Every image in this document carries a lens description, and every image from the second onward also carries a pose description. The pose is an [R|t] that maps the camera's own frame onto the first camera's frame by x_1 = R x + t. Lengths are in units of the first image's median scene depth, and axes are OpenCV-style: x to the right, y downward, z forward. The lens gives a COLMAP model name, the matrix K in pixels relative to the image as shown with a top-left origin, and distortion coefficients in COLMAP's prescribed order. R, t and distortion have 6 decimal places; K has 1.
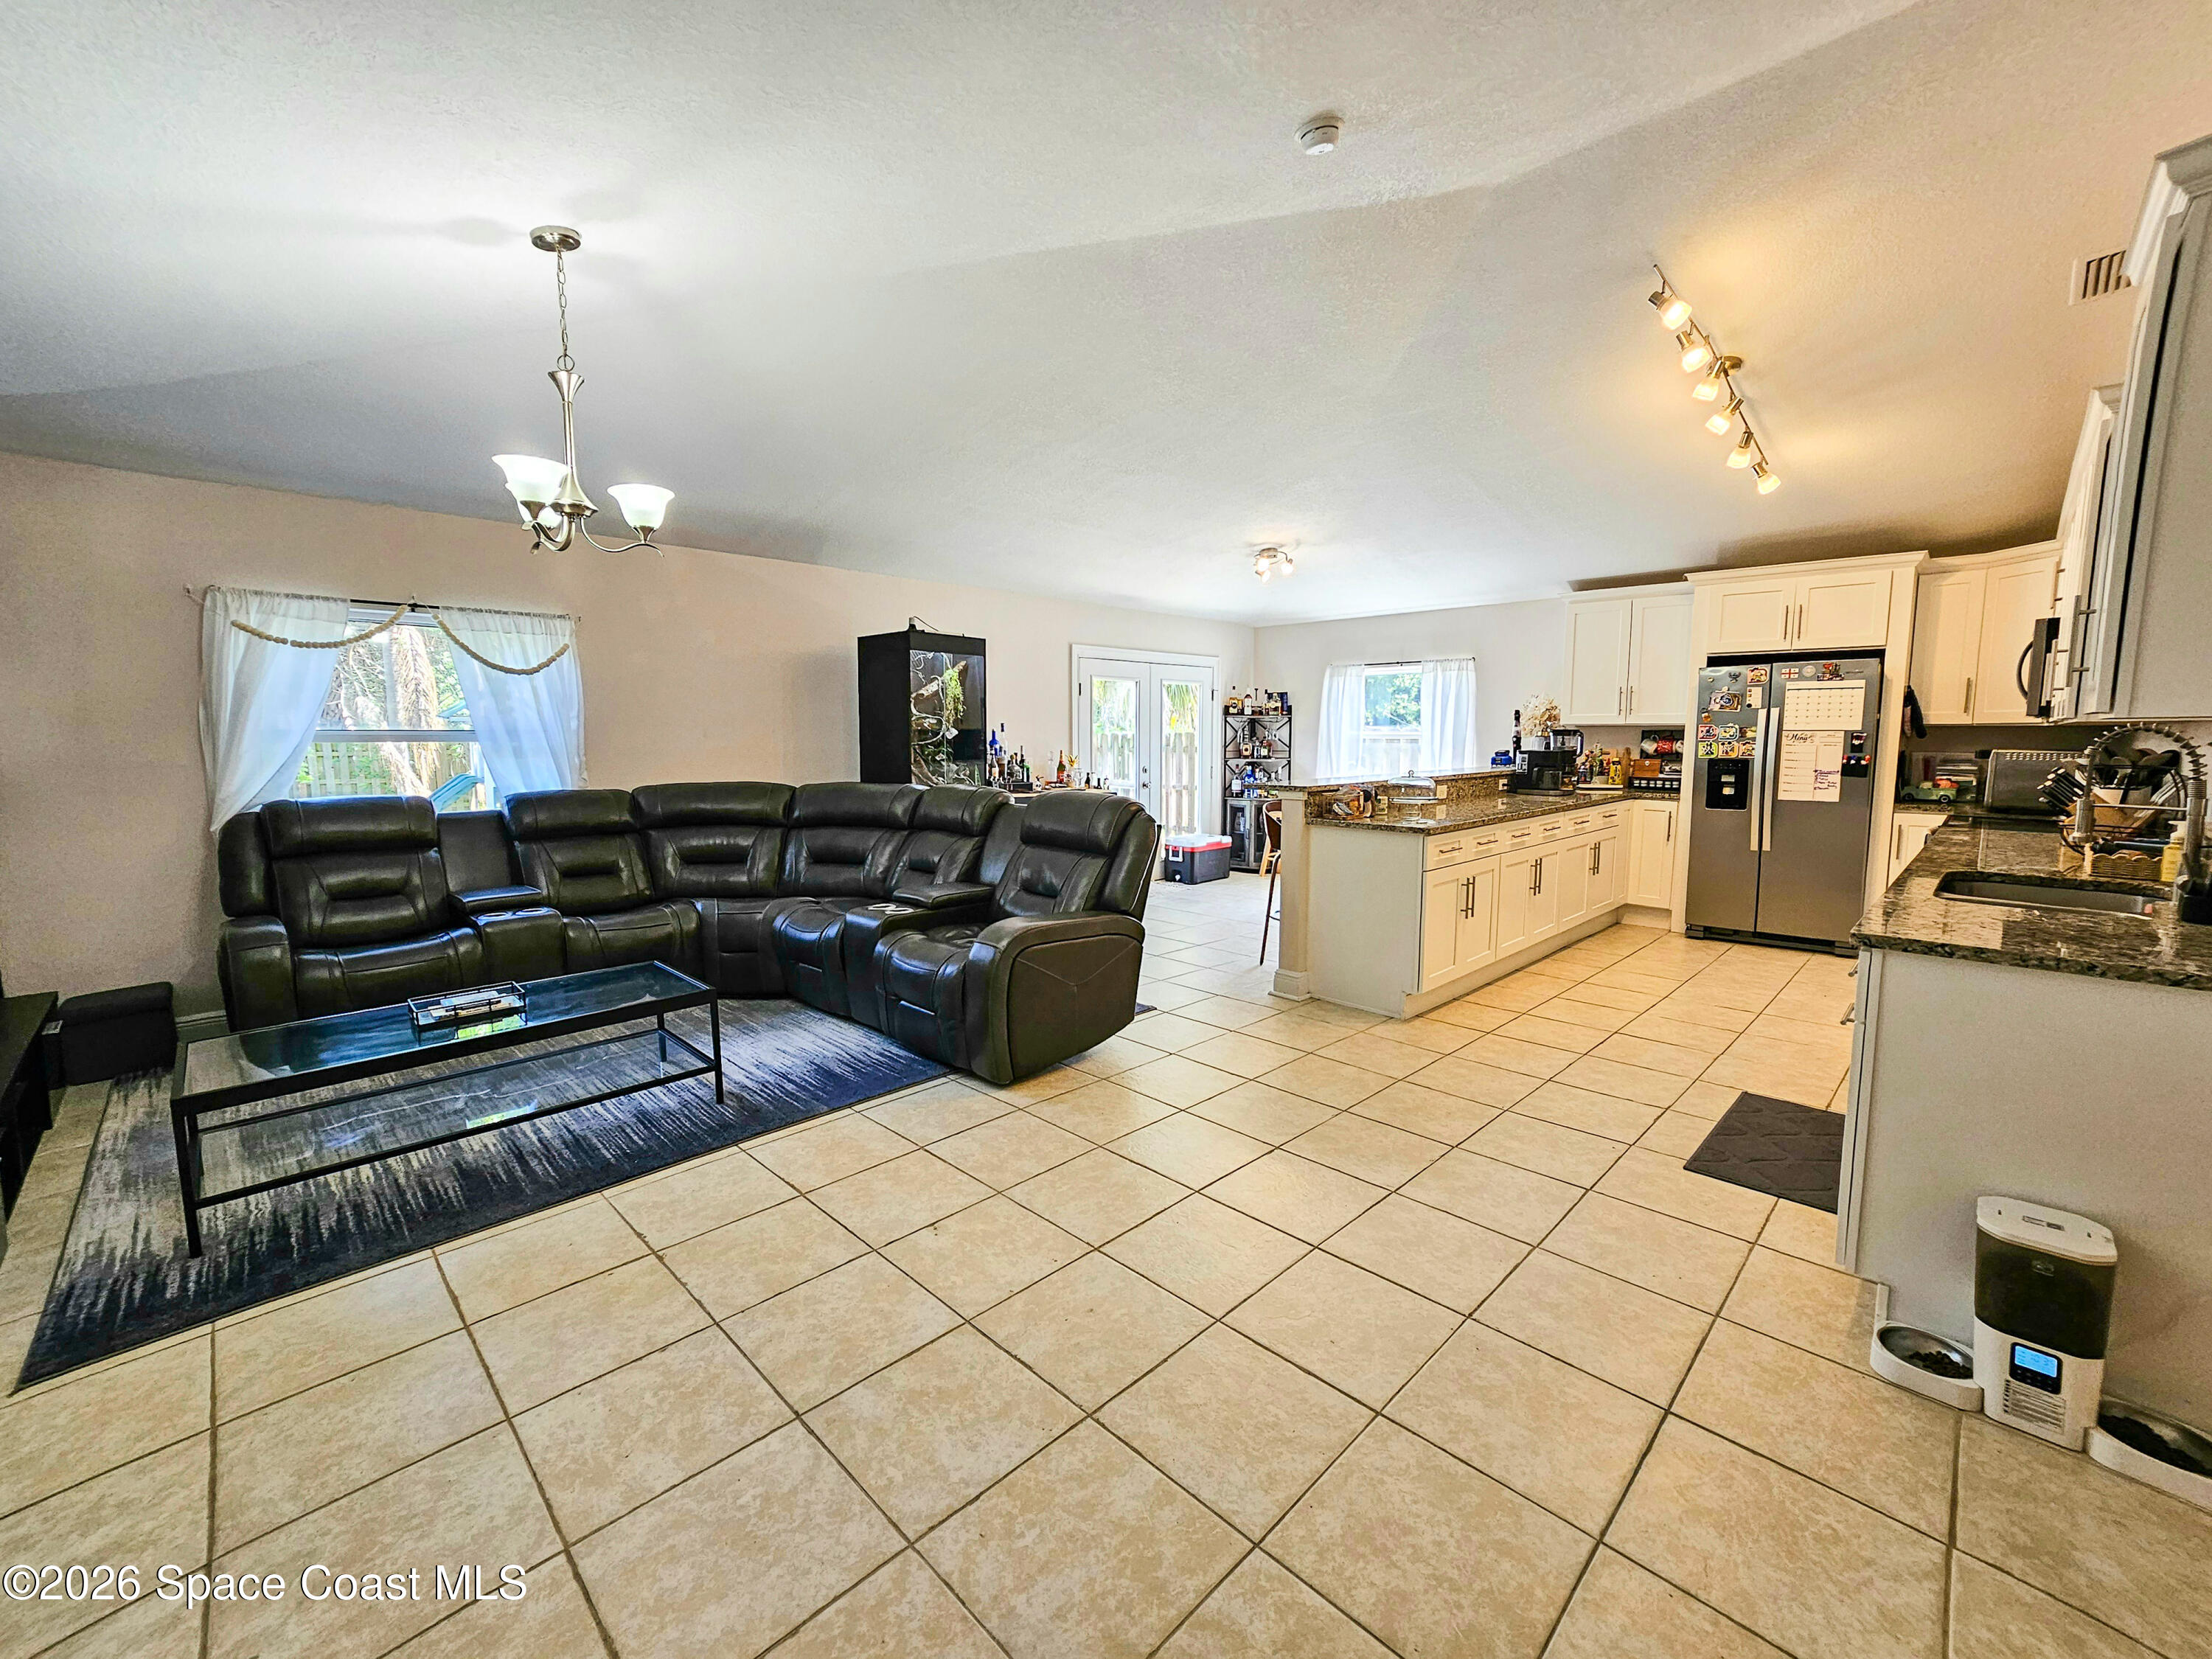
lens RADIAL K [[902.8, 0, 1125.1], [0, 902.8, 819.8], [0, 0, 1]] dist [-0.002896, 0.001266]
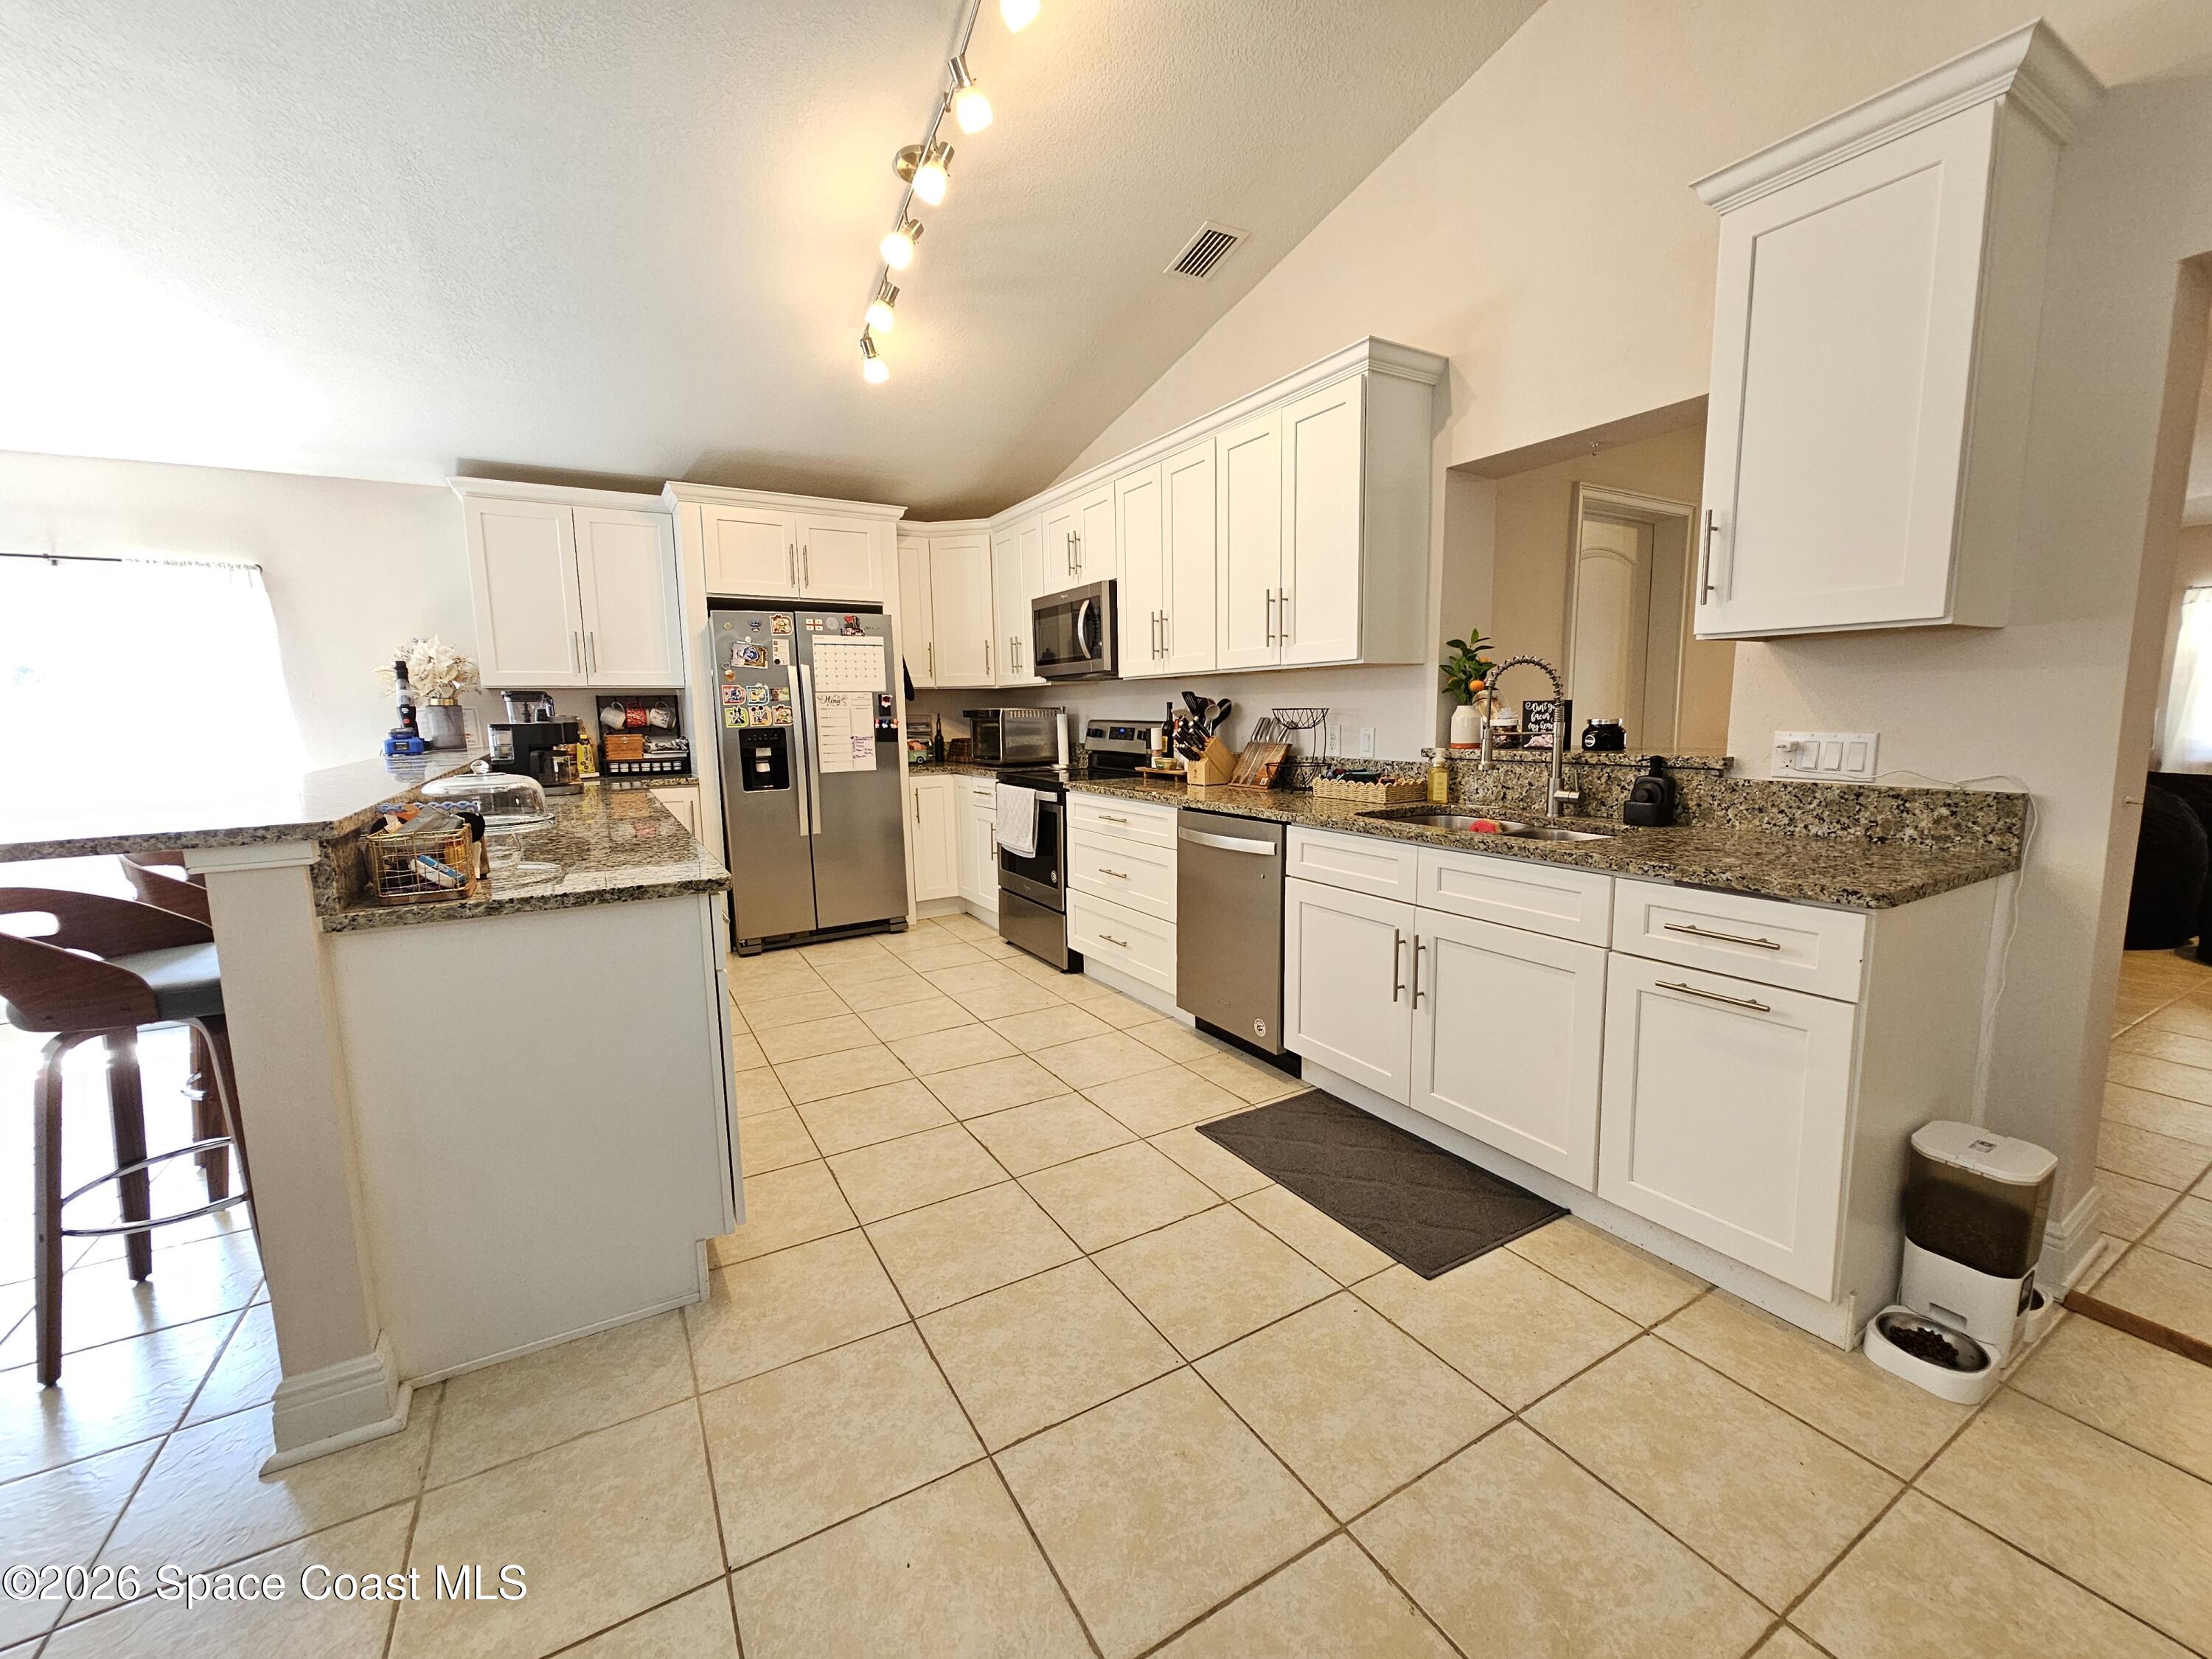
lens RADIAL K [[902.8, 0, 1111.8], [0, 902.8, 825.7], [0, 0, 1]] dist [-0.002896, 0.001266]
pose [[0.259213, -0.128900, 0.957180, -0.039874], [0.111140, 0.988451, 0.103014, -0.035113], [-0.959404, 0.079678, 0.270545, 0.581962]]
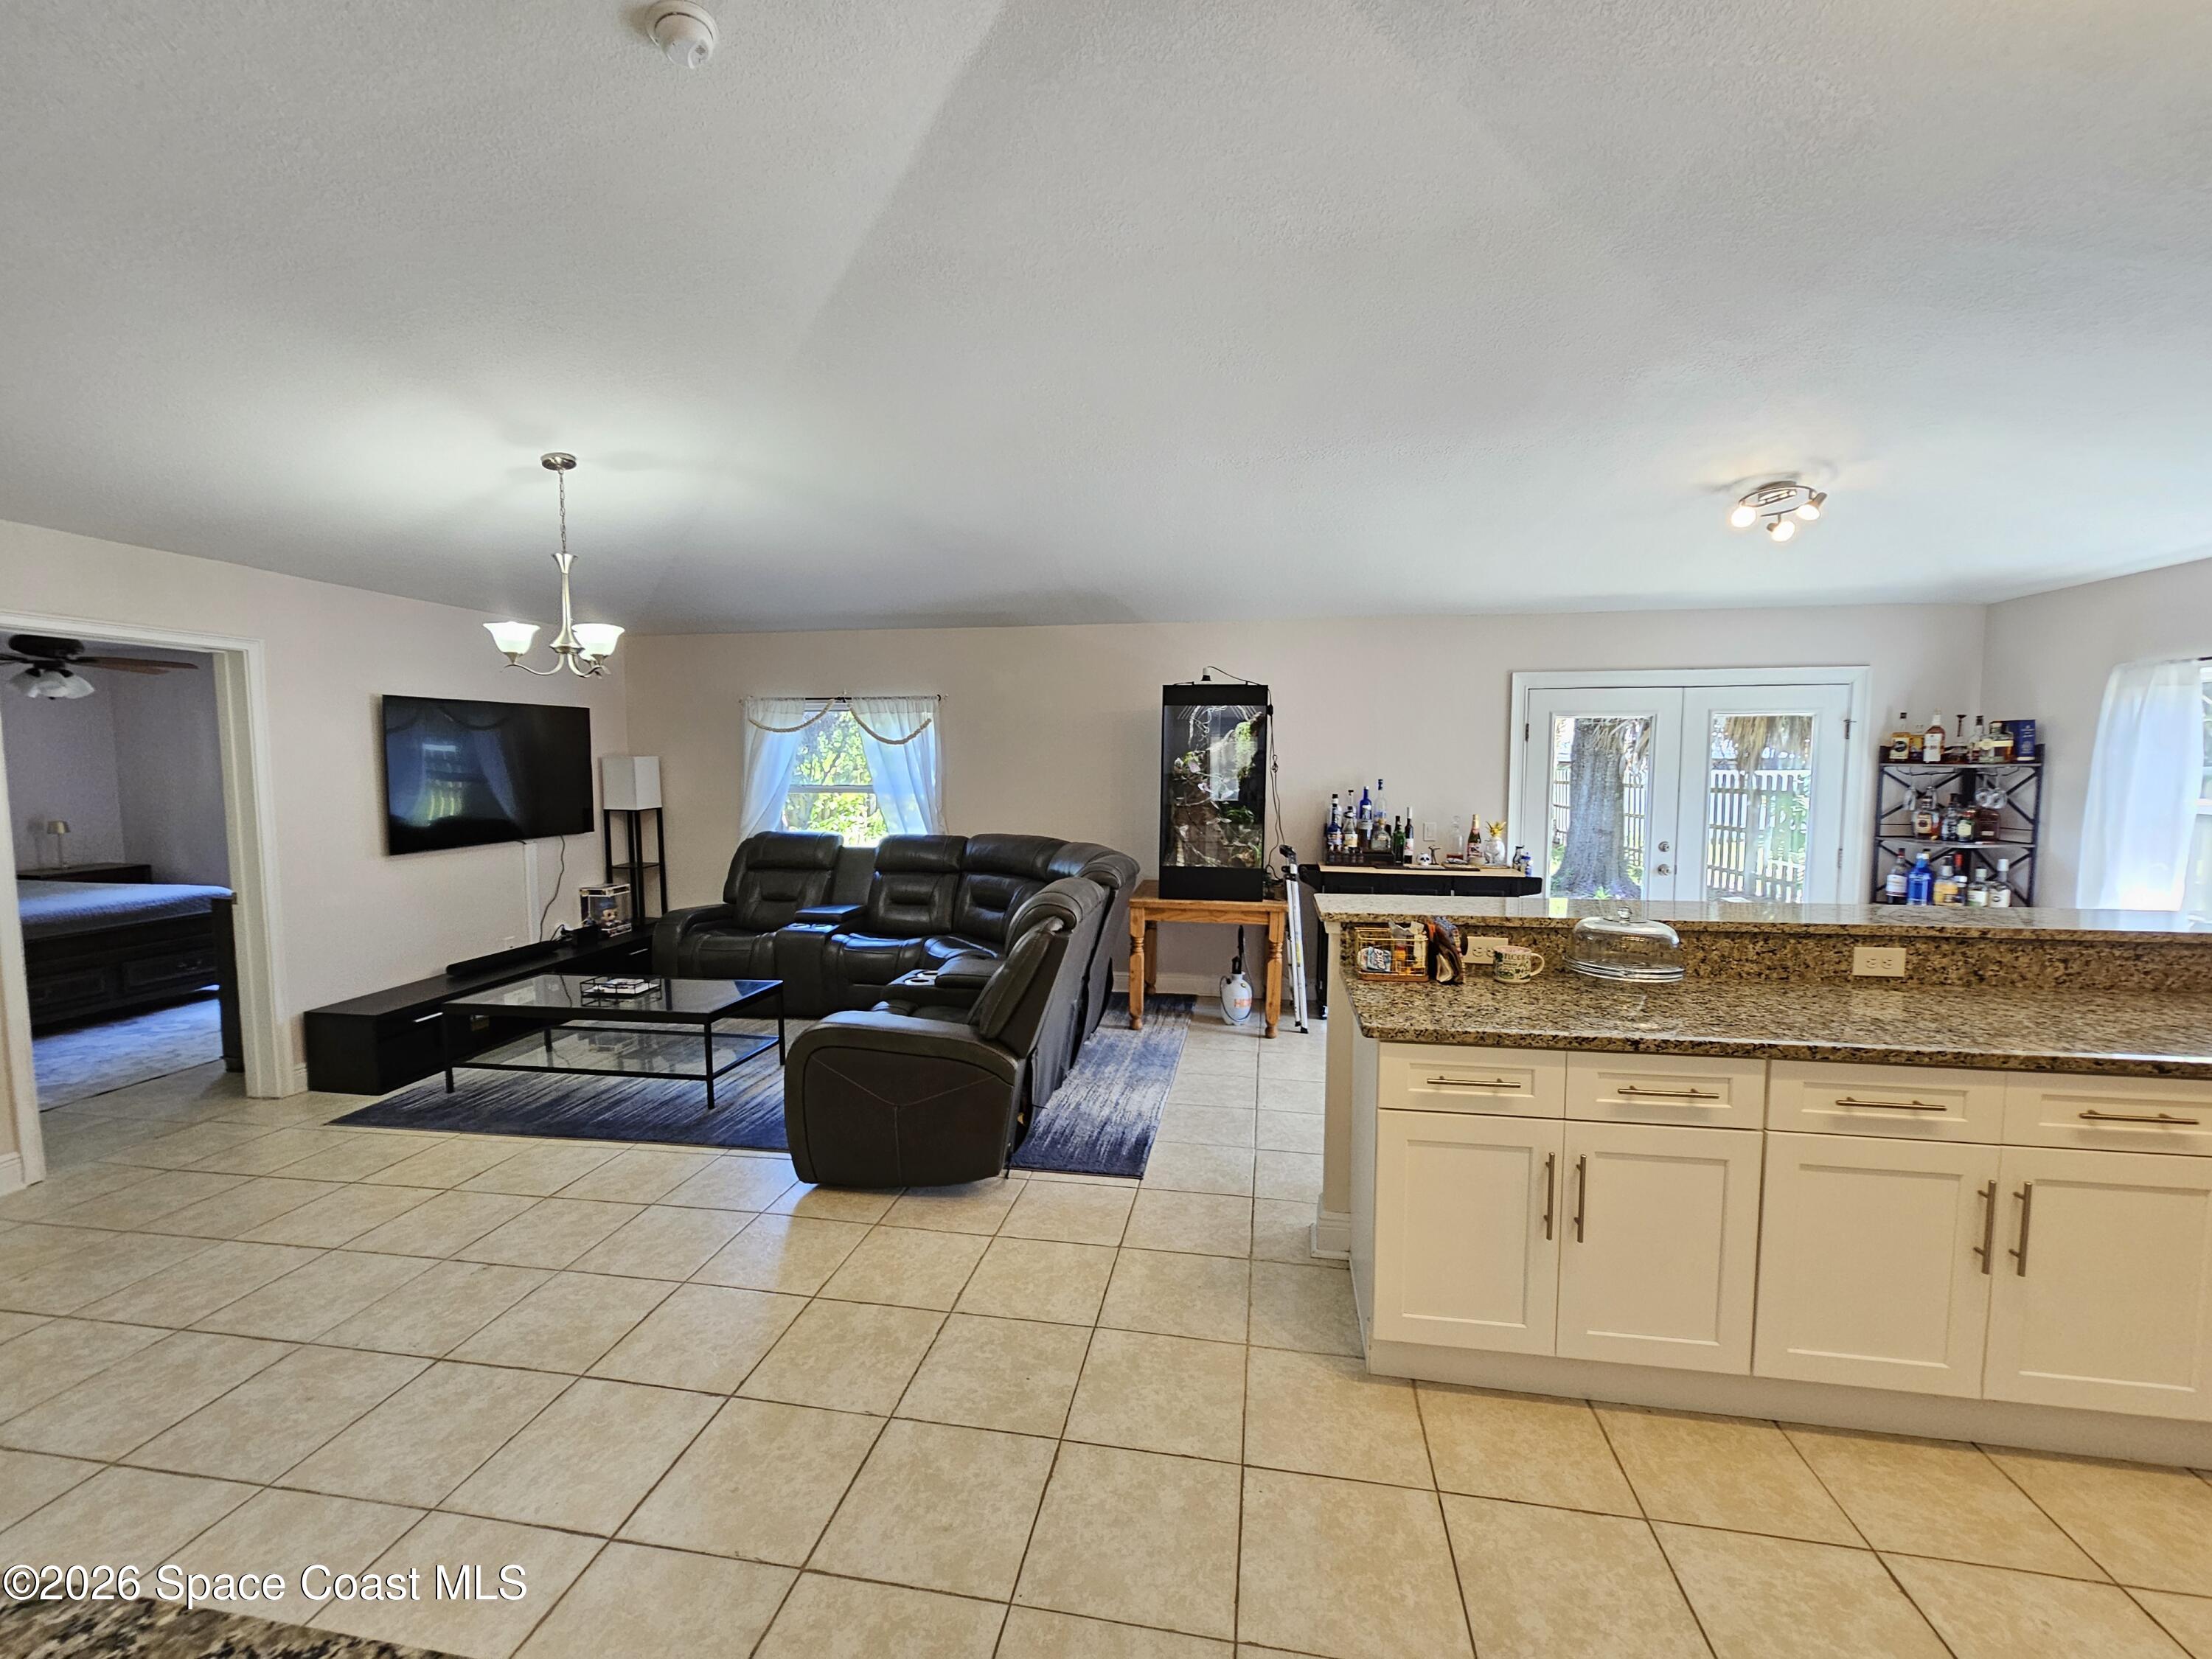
lens RADIAL K [[902.8, 0, 1117.1], [0, 902.8, 826.4], [0, 0, 1]] dist [-0.002896, 0.001266]
pose [[0.577131, 0.059623, -0.814473, 0.563383], [-0.077721, 0.996814, 0.017898, -0.087301], [0.812945, 0.052972, 0.579926, 0.486046]]
